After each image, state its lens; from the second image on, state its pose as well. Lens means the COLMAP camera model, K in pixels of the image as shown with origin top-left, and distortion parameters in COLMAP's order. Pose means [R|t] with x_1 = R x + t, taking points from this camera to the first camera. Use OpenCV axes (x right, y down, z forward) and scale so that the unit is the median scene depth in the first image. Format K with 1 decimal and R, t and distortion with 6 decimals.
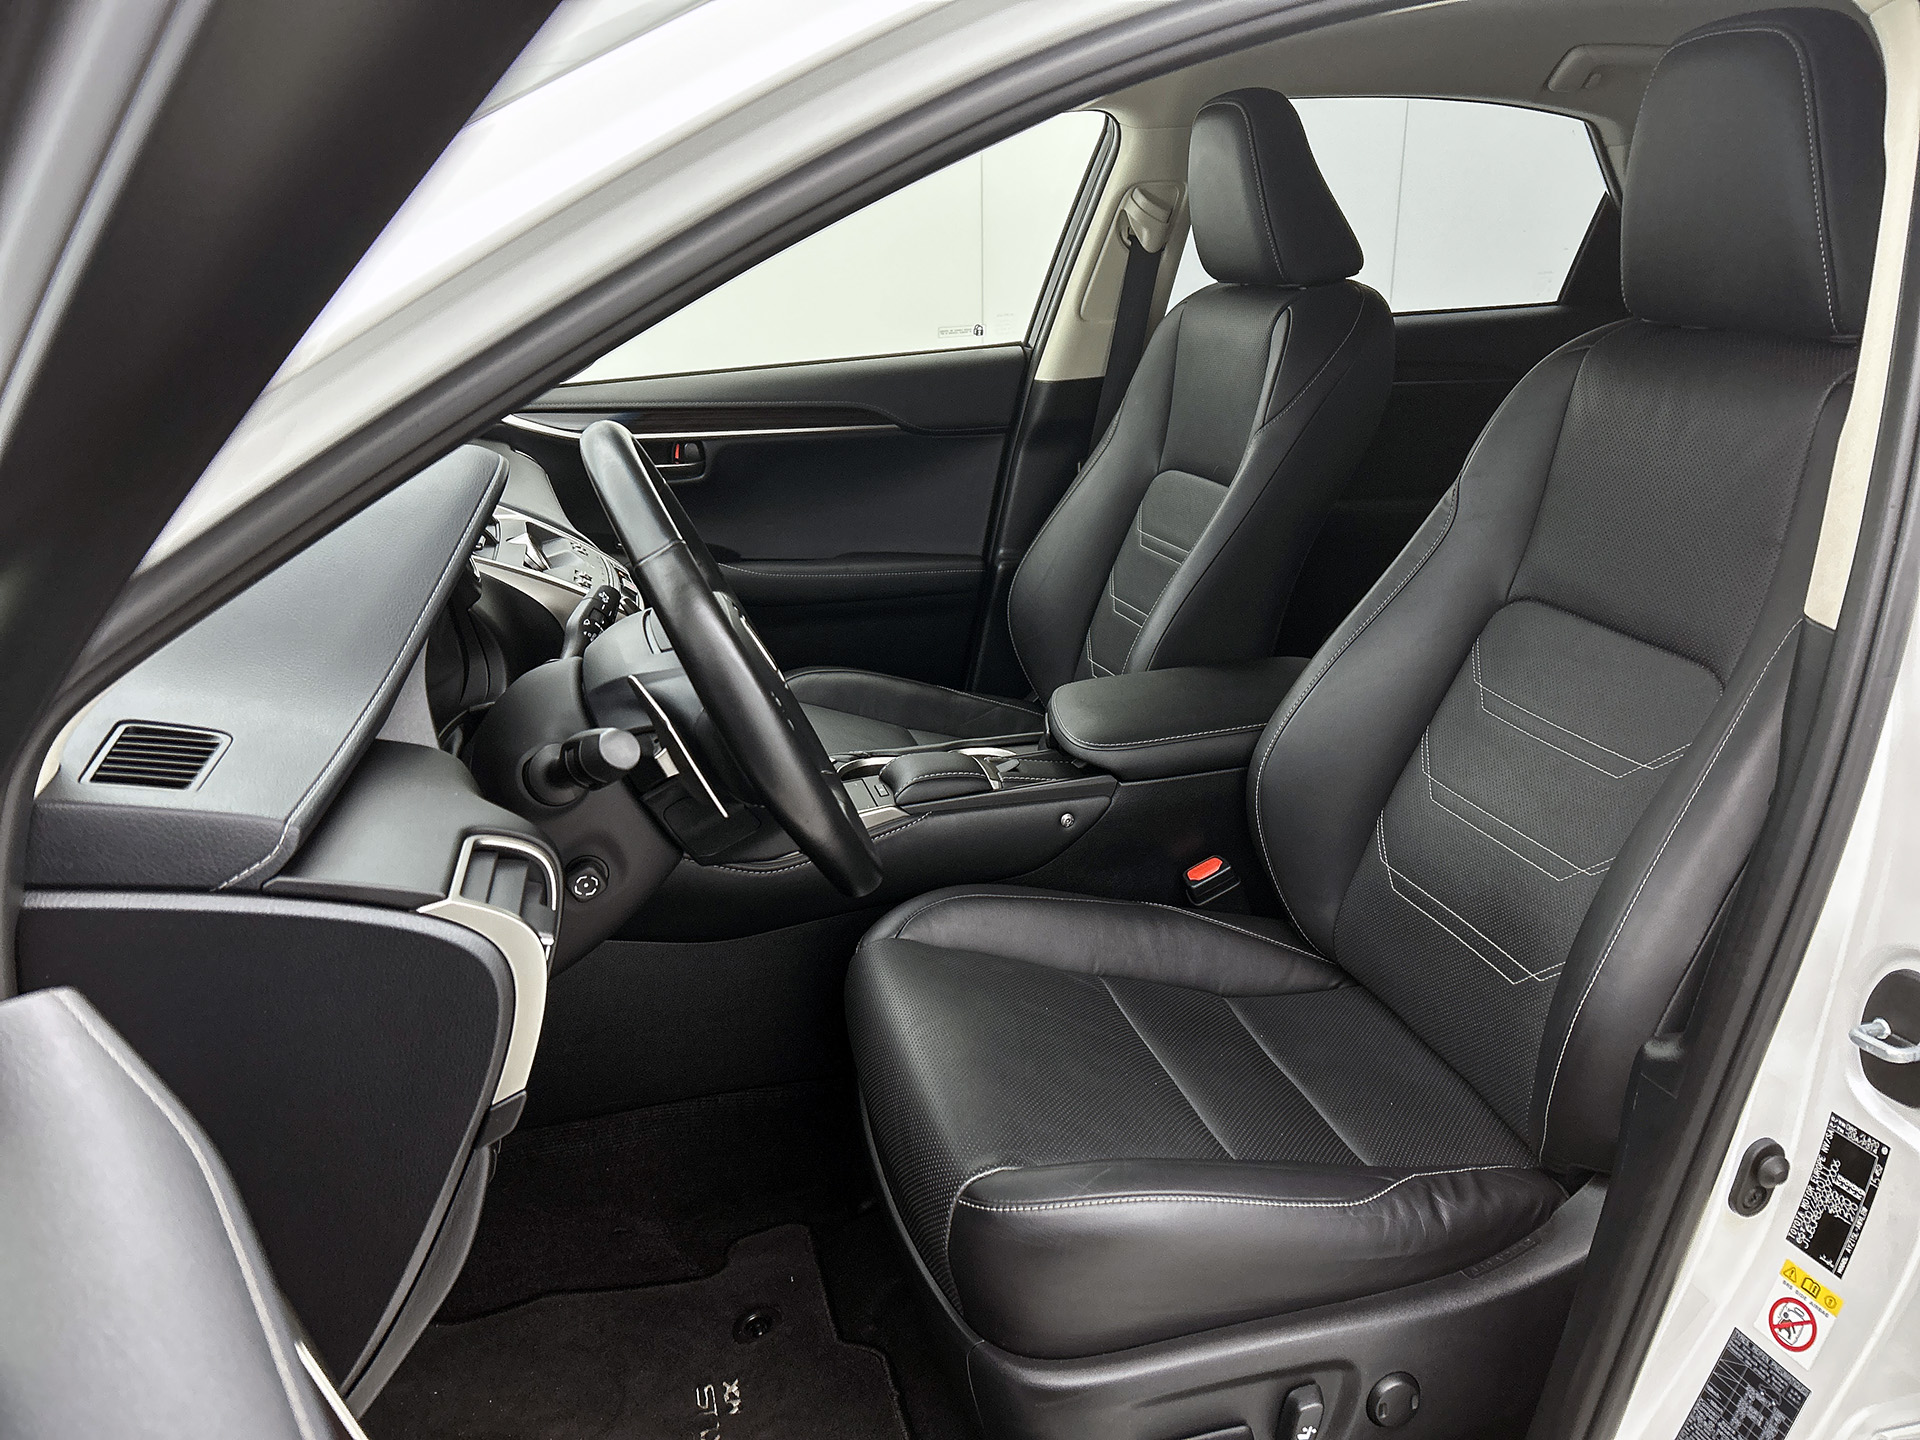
lens RADIAL K [[1457.4, 0, 935.5], [0, 1457.4, 746.6], [0, 0, 1]] dist [0.021745, -0.040408]
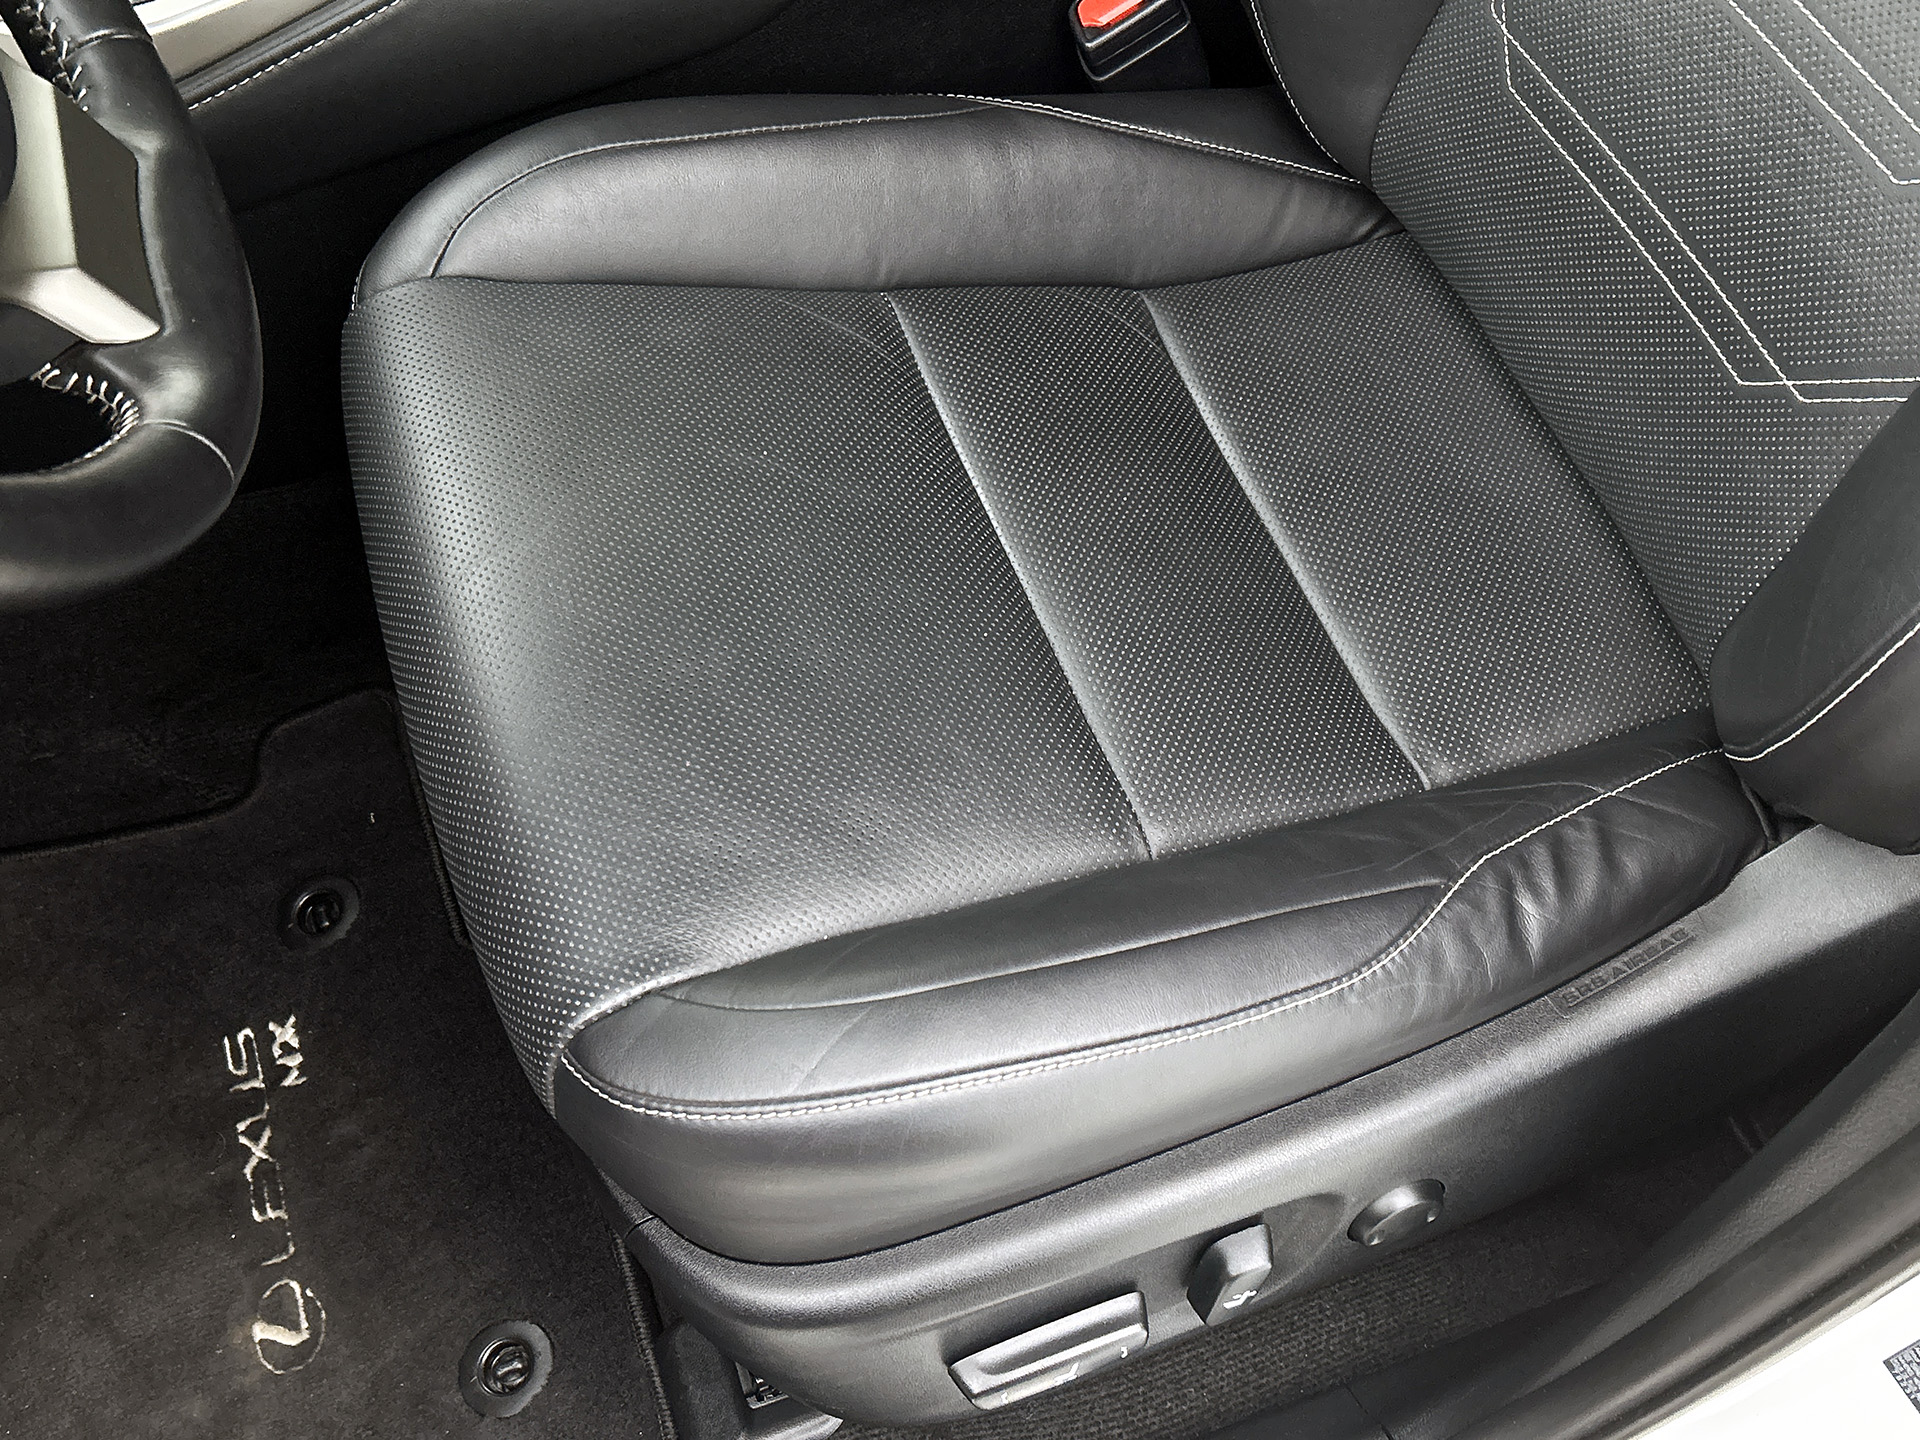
lens RADIAL K [[1934.2, 0, 958.6], [0, 1934.2, 728.3], [0, 0, 1]] dist [0.001386, 0.000000]
pose [[0.995114, -0.076377, 0.062568, 0.081251], [0.021723, 0.787549, 0.615870, -0.116980], [-0.096313, -0.611501, 0.785360, 0.389516]]
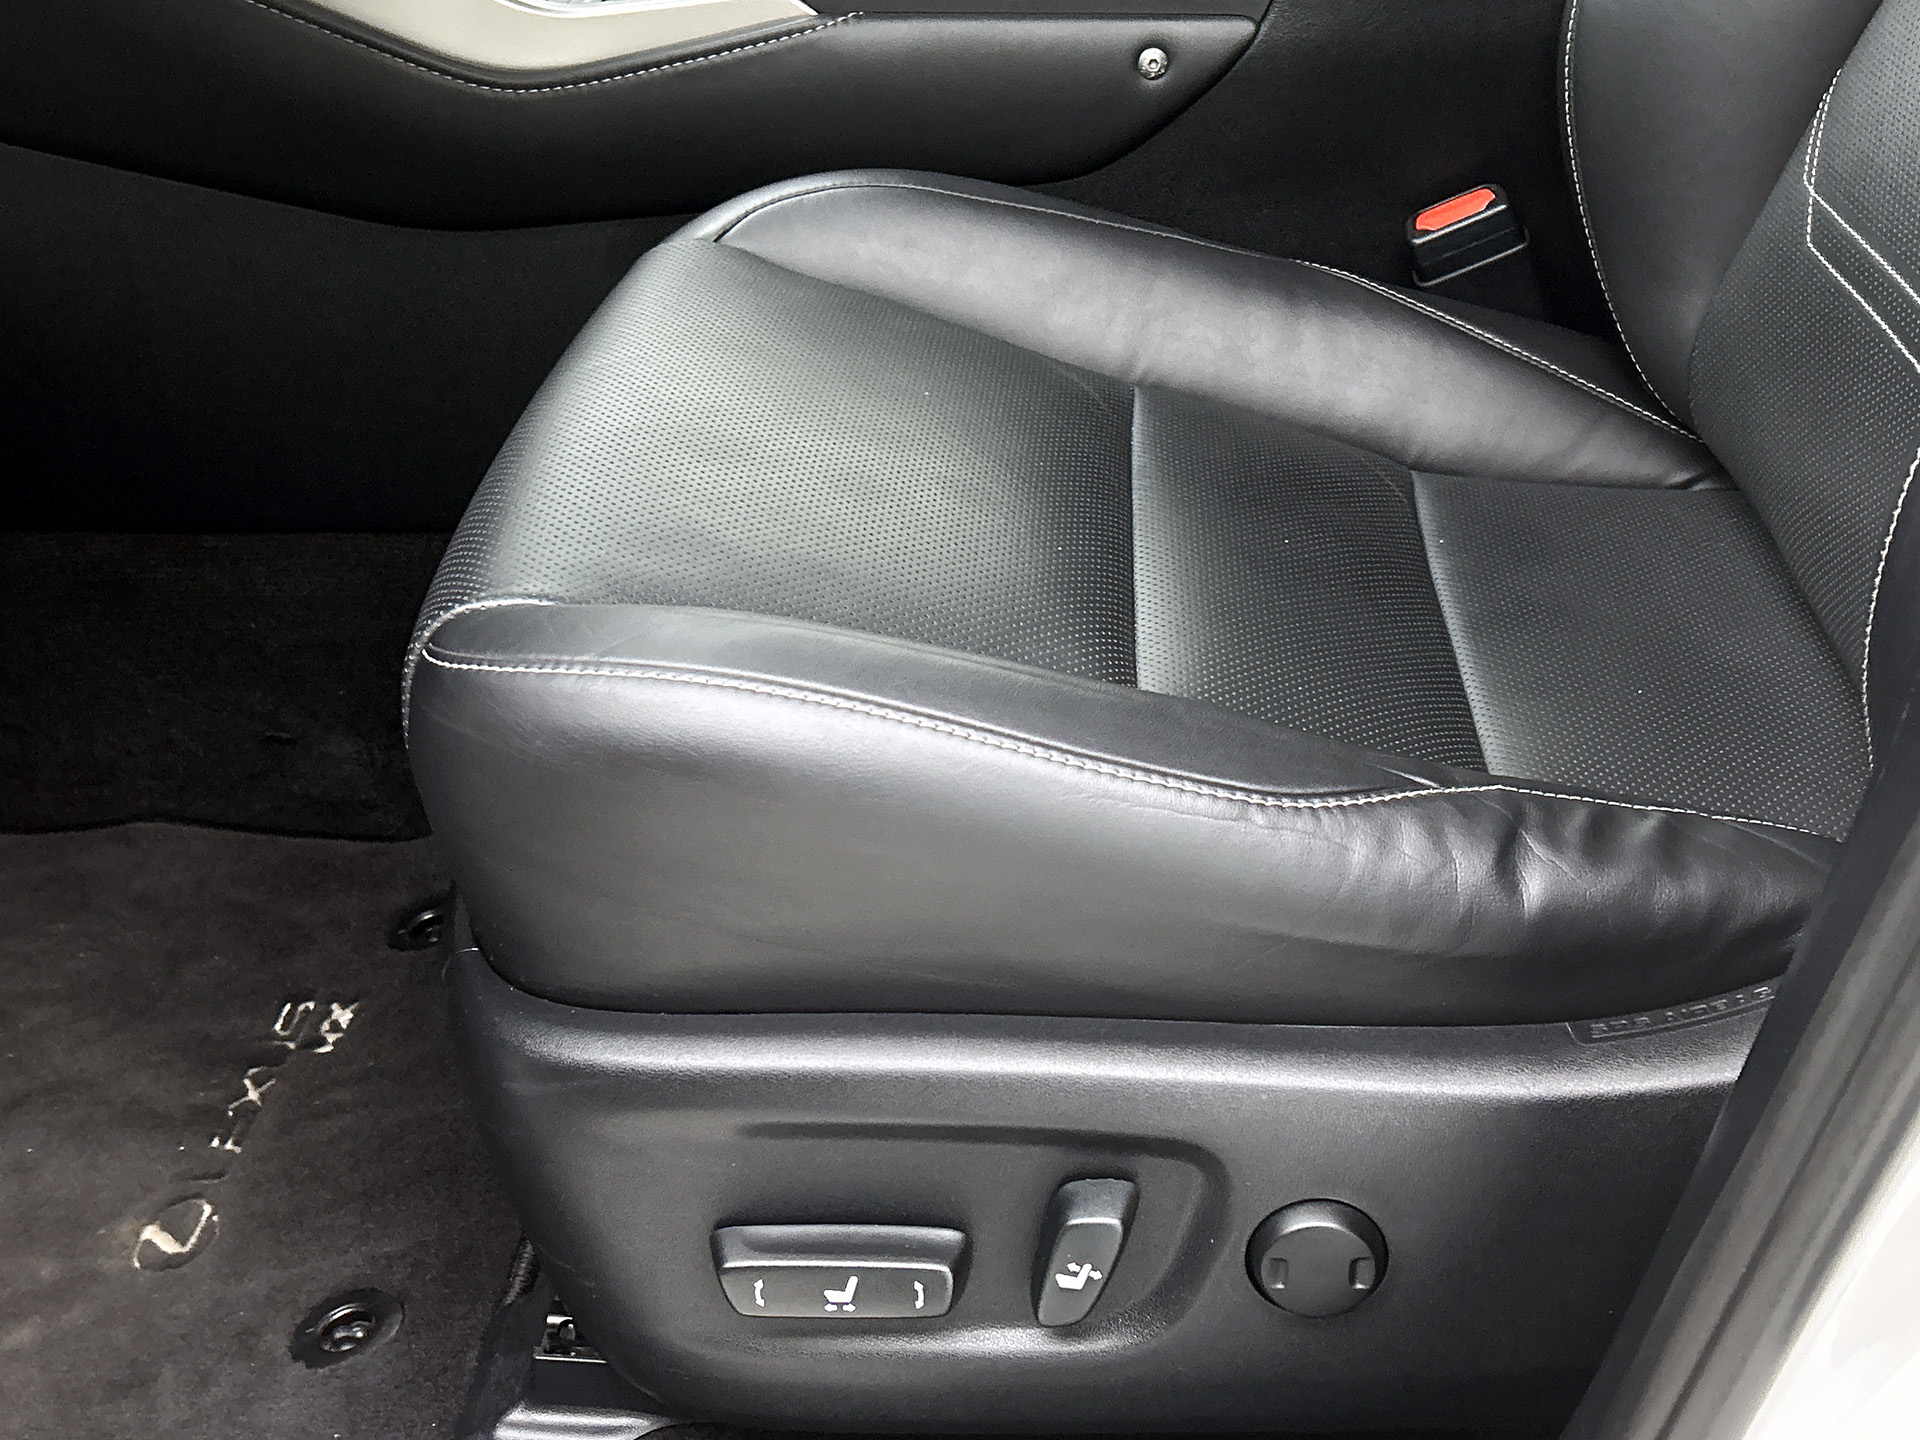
lens RADIAL K [[2168.8, 0, 942.6], [0, 2168.8, 733.6], [0, 0, 1]] dist [0.025218, 0.000000]
pose [[0.945268, 0.162620, -0.282882, 0.261846], [-0.105821, 0.972883, 0.205672, 0.125155], [0.308658, -0.164480, 0.936844, 0.278237]]
